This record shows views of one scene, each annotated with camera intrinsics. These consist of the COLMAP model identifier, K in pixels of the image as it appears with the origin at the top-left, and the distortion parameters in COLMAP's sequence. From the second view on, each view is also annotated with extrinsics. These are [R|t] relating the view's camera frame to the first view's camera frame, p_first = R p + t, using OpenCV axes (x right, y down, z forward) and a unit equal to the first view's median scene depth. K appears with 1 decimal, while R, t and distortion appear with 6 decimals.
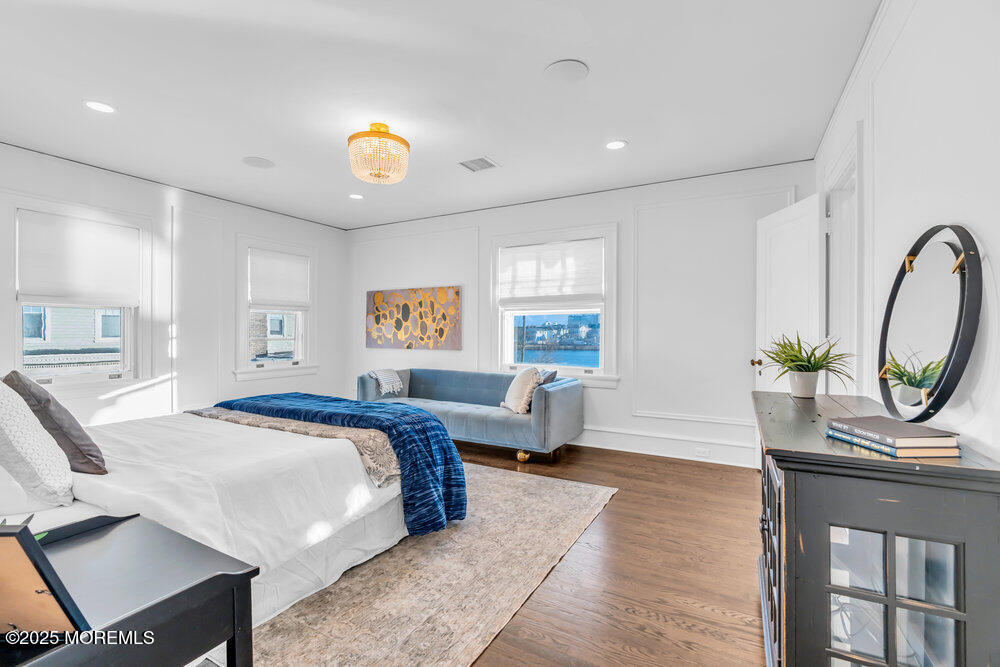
lens RADIAL K [[457.4, 0, 484.7], [0, 457.4, 331.5], [0, 0, 1]] dist [0.000366, 0.000028]
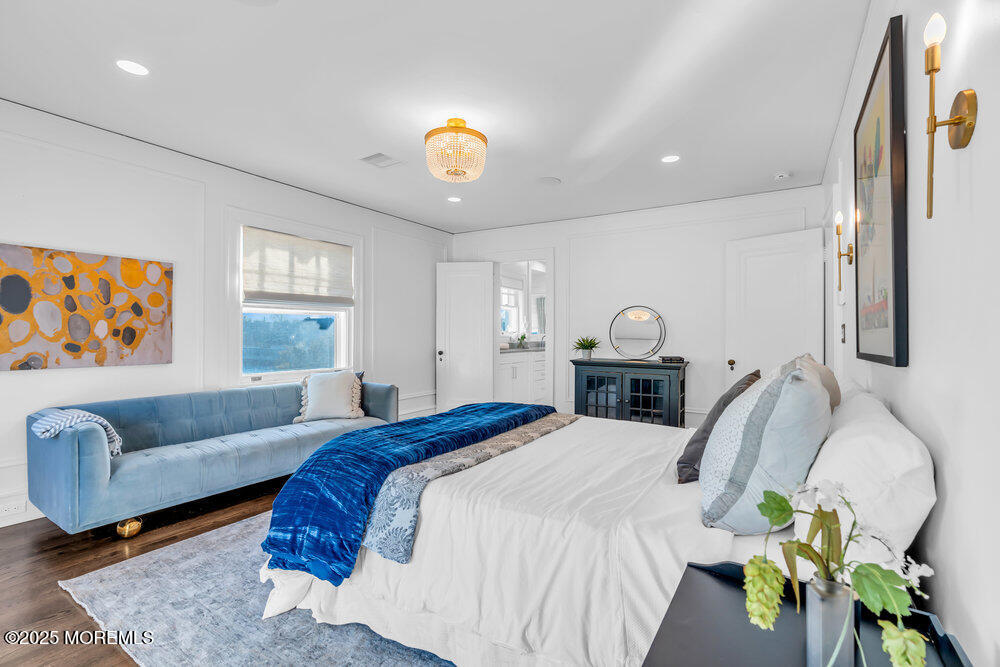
lens RADIAL K [[457.4, 0, 484.7], [0, 457.4, 331.5], [0, 0, 1]] dist [0.000366, 0.000028]
pose [[0.078939, 0.006160, 0.996860, -0.722107], [0.005173, 0.999965, -0.006589, 0.003766], [-0.996866, 0.005677, 0.078904, 0.551438]]
